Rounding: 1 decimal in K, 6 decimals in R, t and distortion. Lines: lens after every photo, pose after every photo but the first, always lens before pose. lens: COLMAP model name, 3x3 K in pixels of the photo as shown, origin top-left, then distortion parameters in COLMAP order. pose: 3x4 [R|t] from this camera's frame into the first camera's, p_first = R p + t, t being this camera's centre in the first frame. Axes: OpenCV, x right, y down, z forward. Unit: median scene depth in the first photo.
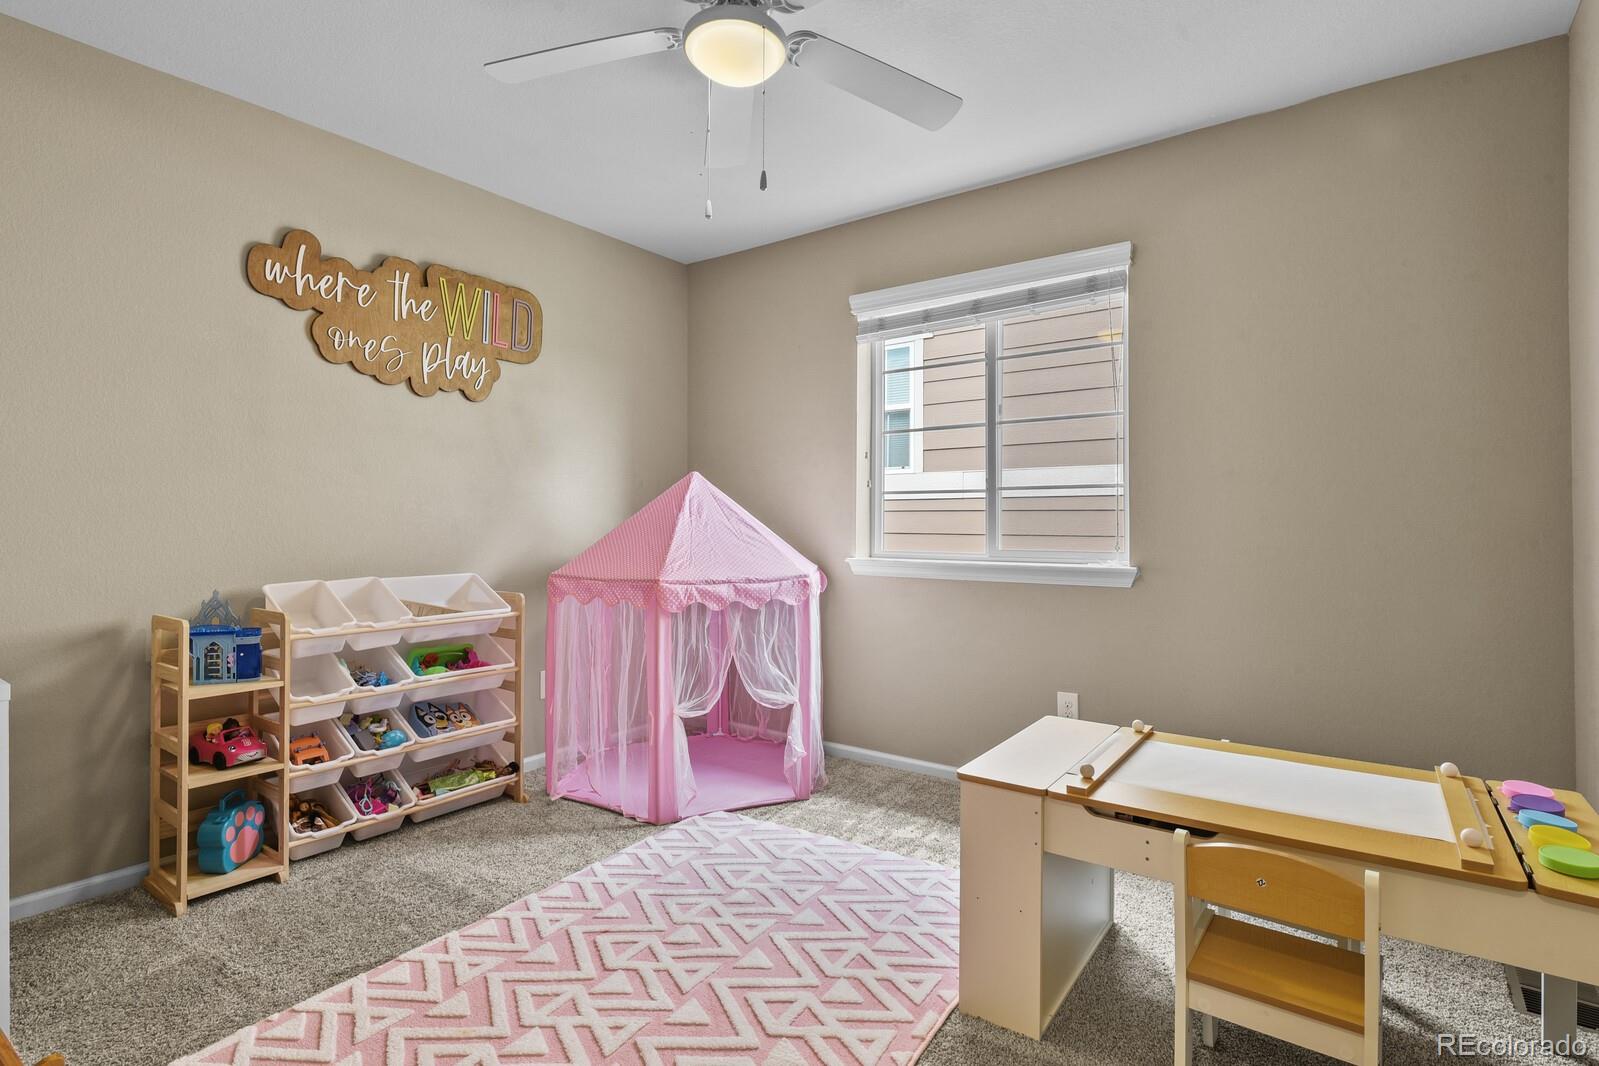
lens RADIAL K [[797.6, 0, 810.6], [0, 797.6, 527.9], [0, 0, 1]] dist [-0.002077, -0.000581]
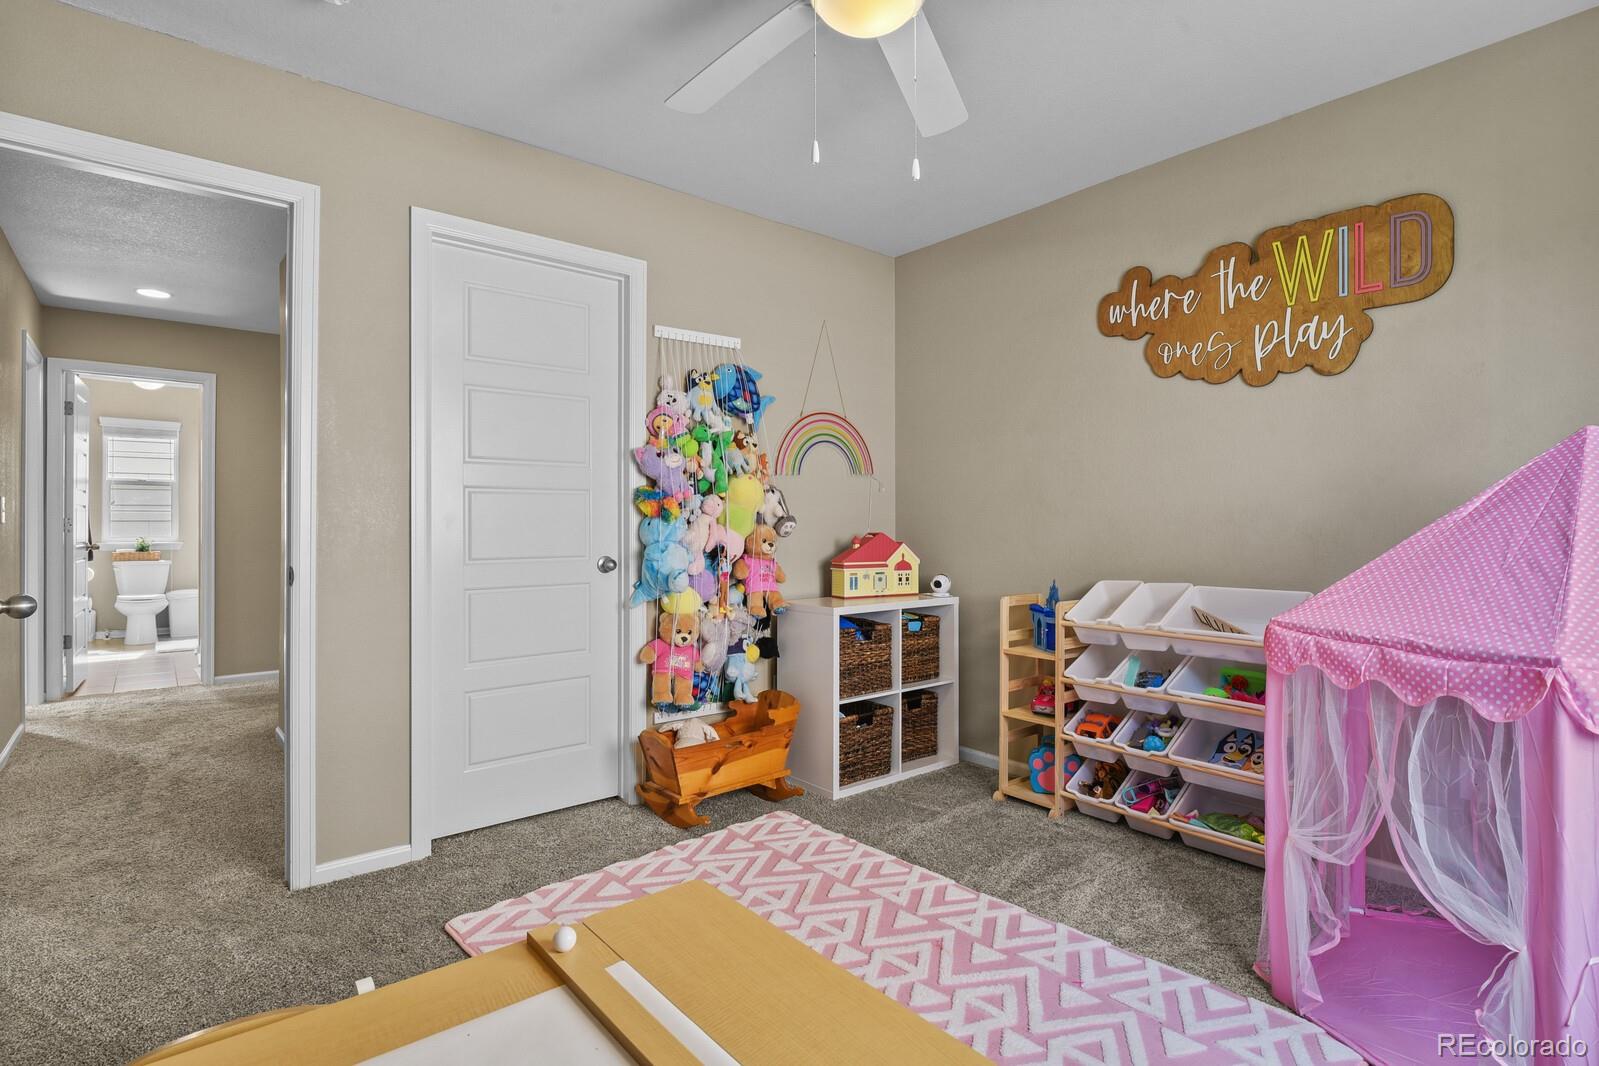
lens RADIAL K [[797.6, 0, 810.6], [0, 797.6, 527.9], [0, 0, 1]] dist [-0.002077, -0.000581]
pose [[-0.258261, 0.003577, -0.966068, 0.532647], [-0.006433, 0.999965, 0.005423, -0.009925], [0.966054, 0.007615, -0.258229, 0.803041]]
